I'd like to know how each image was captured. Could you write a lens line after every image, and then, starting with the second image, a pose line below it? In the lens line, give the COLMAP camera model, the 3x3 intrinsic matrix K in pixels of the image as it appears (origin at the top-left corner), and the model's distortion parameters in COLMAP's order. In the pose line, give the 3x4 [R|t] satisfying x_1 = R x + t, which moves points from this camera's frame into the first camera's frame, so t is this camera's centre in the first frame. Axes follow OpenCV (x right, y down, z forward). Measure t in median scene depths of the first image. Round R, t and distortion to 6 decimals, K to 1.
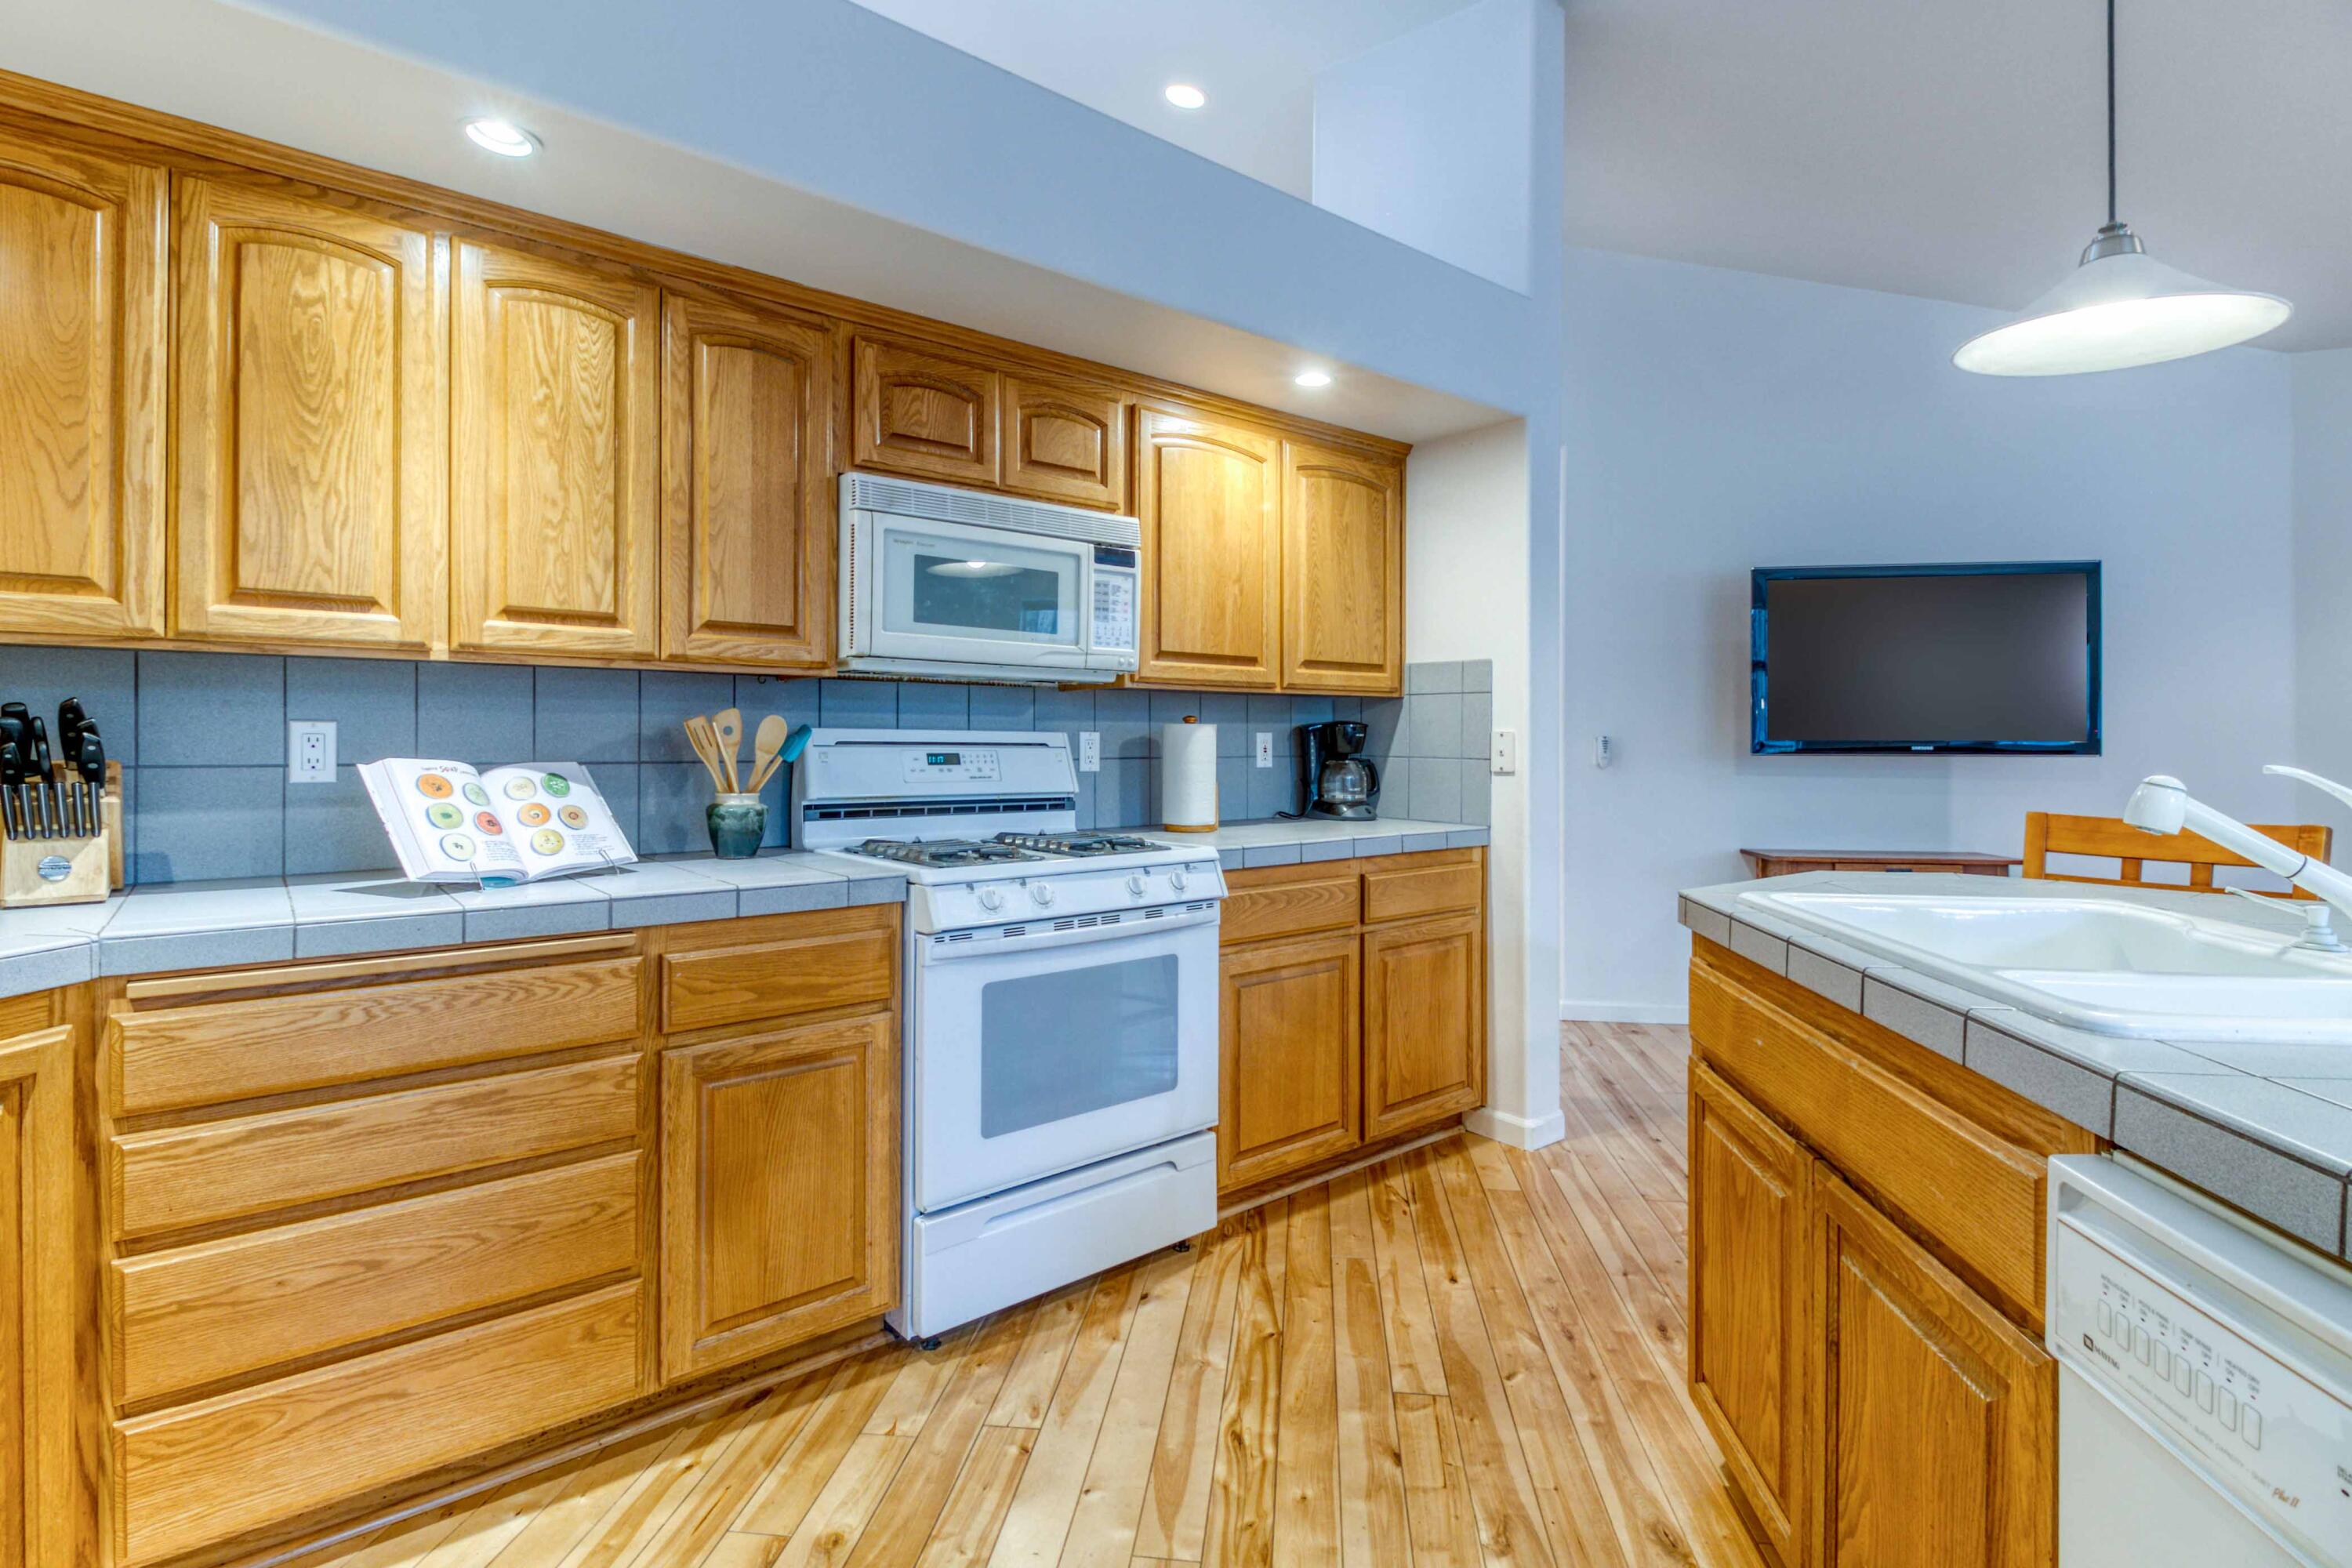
lens RADIAL K [[1106.9, 0, 1180.7], [0, 1106.9, 744.8], [0, 0, 1]] dist [0.003409, -0.004121]
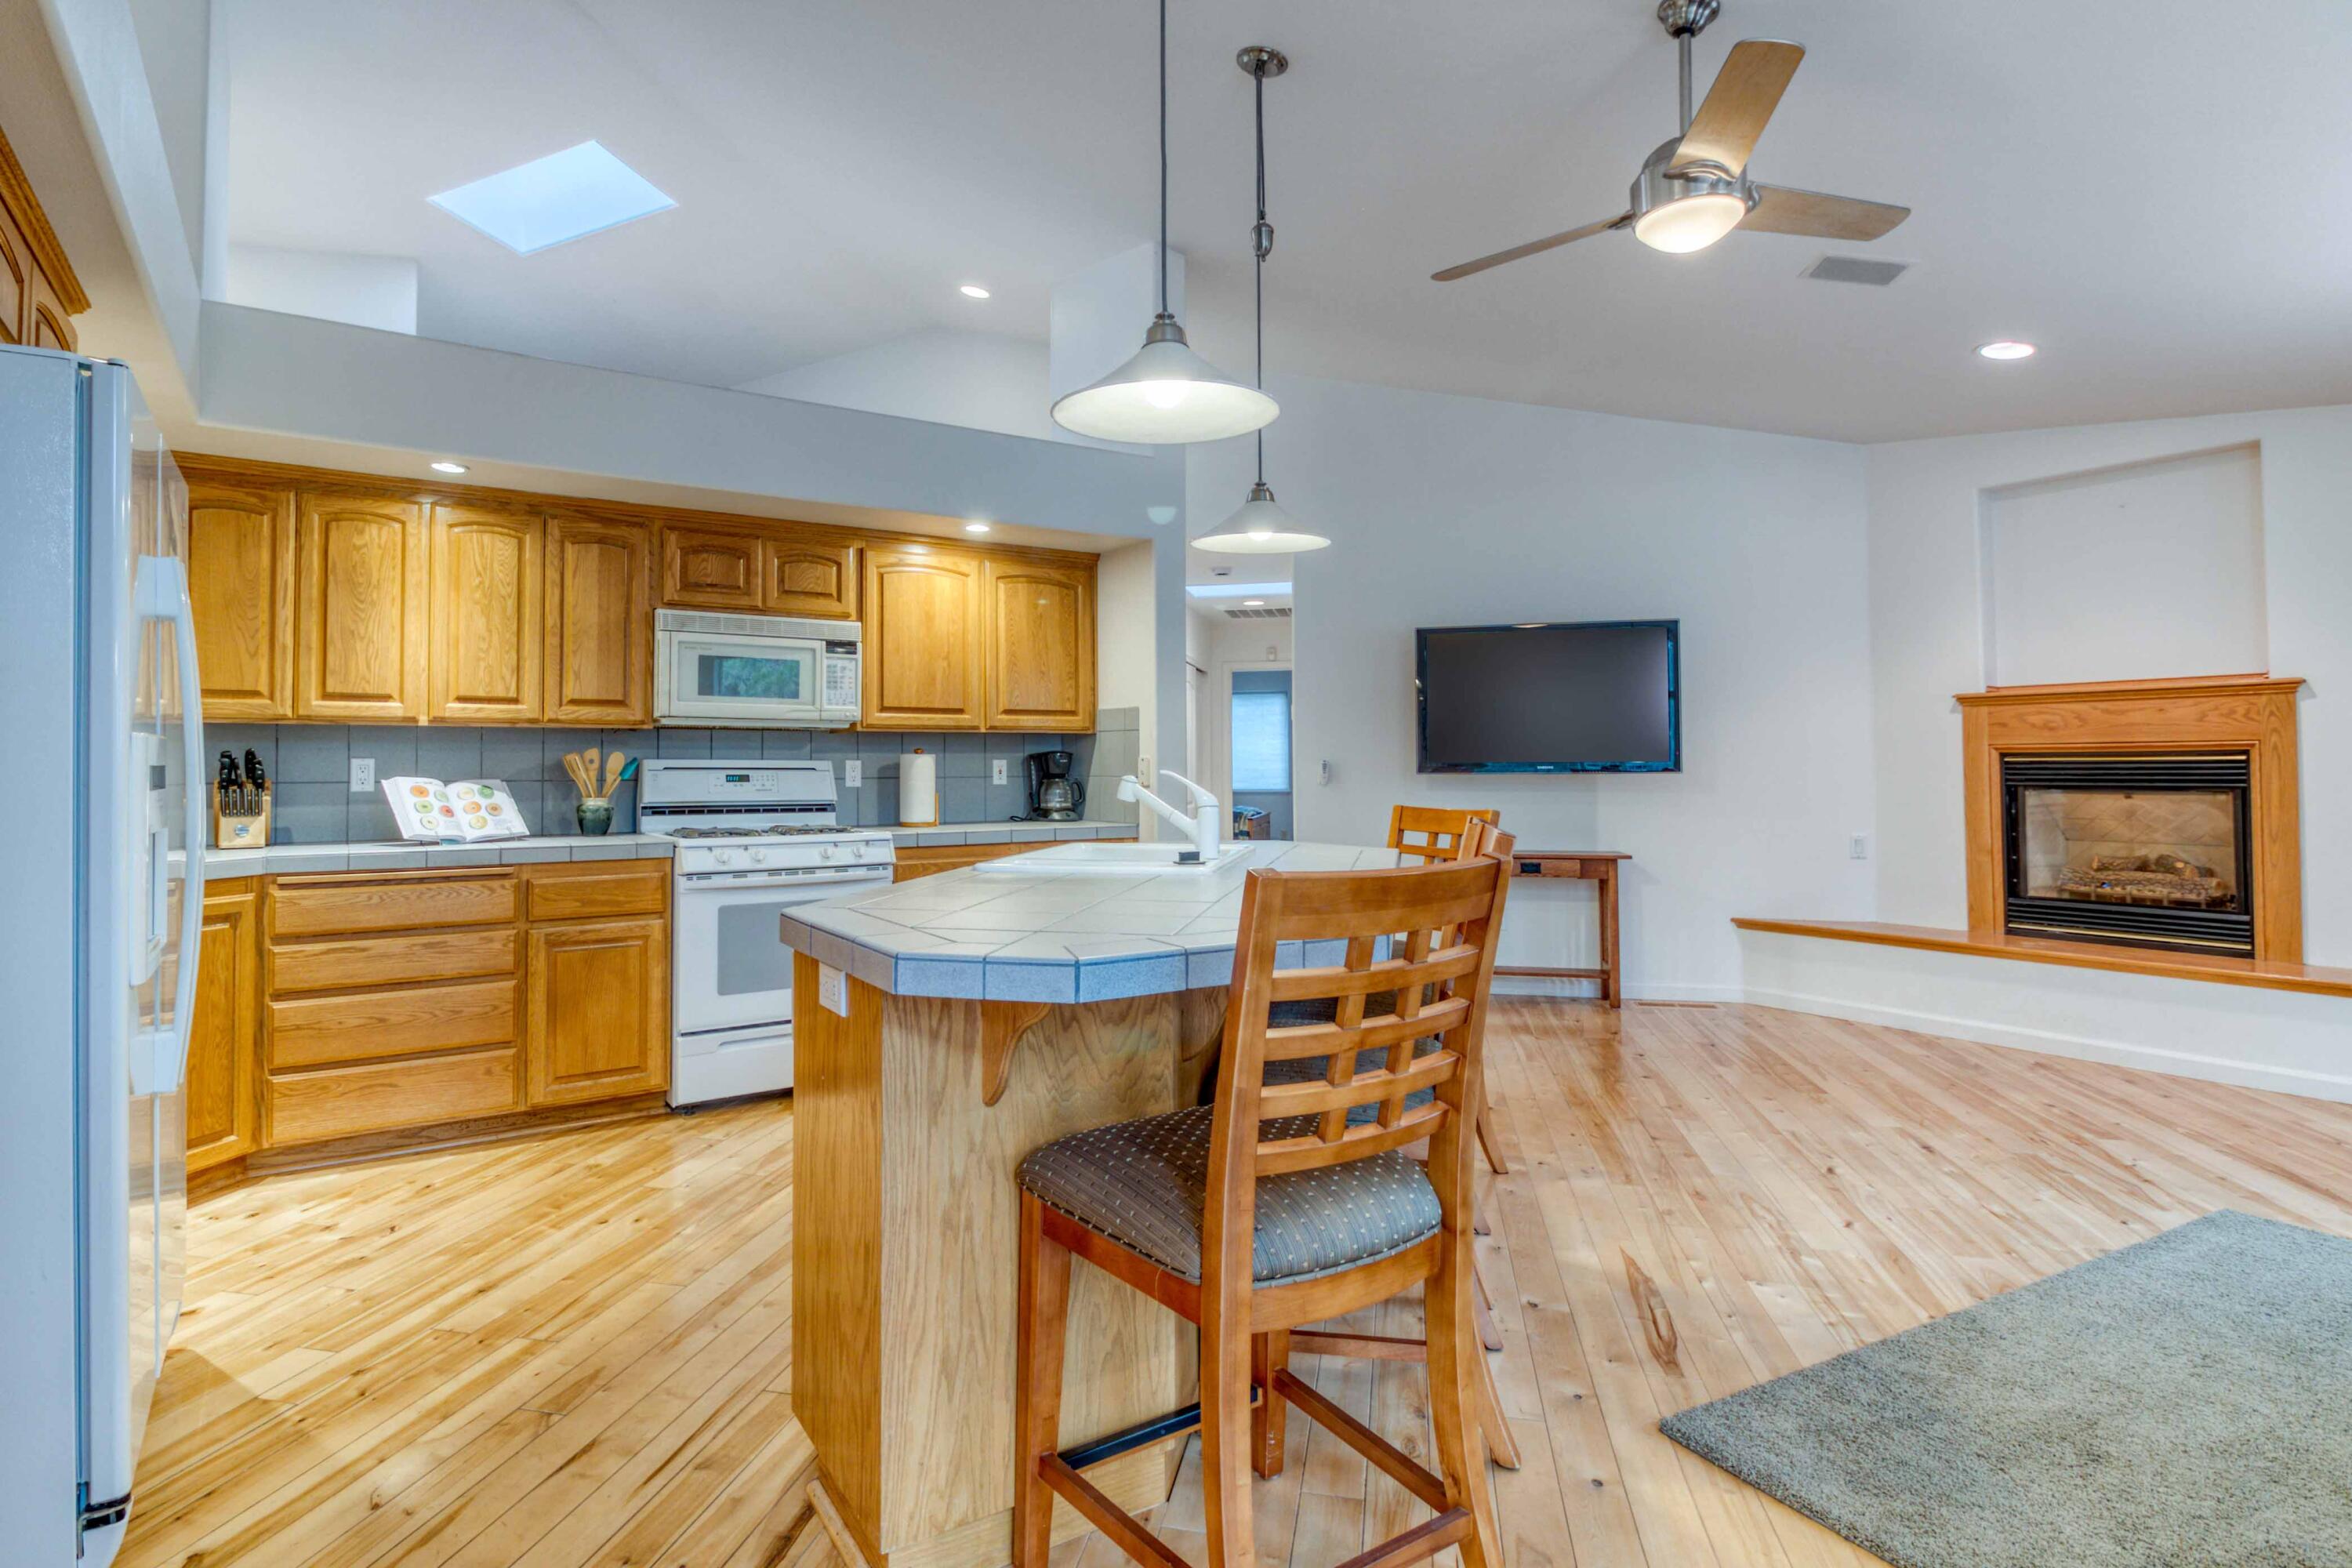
lens RADIAL K [[1176.2, 0, 1135.3], [0, 1176.2, 743.1], [0, 0, 1]] dist [-0.002611, 0.000081]
pose [[0.994471, -0.010947, -0.104437, 0.704607], [0.008144, 0.999596, -0.027226, 0.017374], [0.104693, 0.026225, 0.994159, -0.816311]]
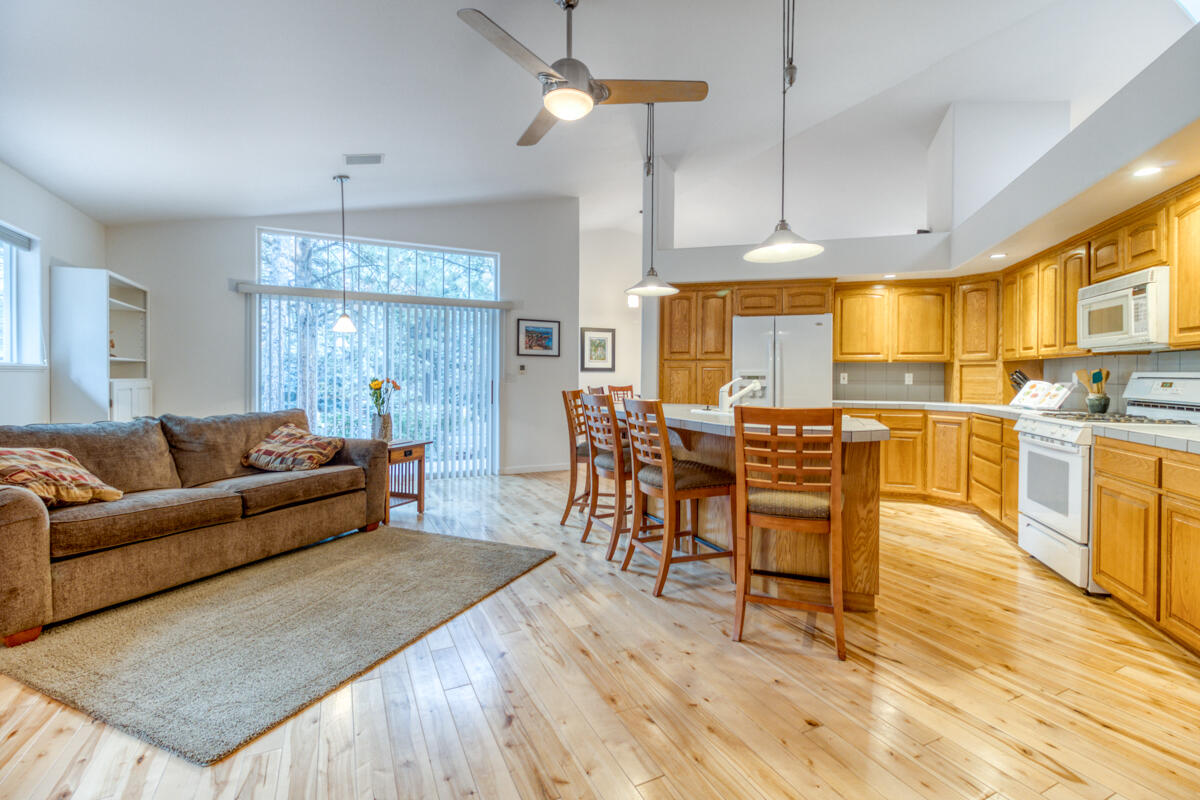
lens RADIAL K [[564.7, 0, 602.4], [0, 564.7, 380.0], [0, 0, 1]] dist [0.003409, -0.004121]
pose [[-0.844904, -0.004612, -0.534898, 1.877060], [-0.008912, 0.999945, 0.005455, 0.009574], [0.534844, 0.009376, -0.844899, 1.829118]]
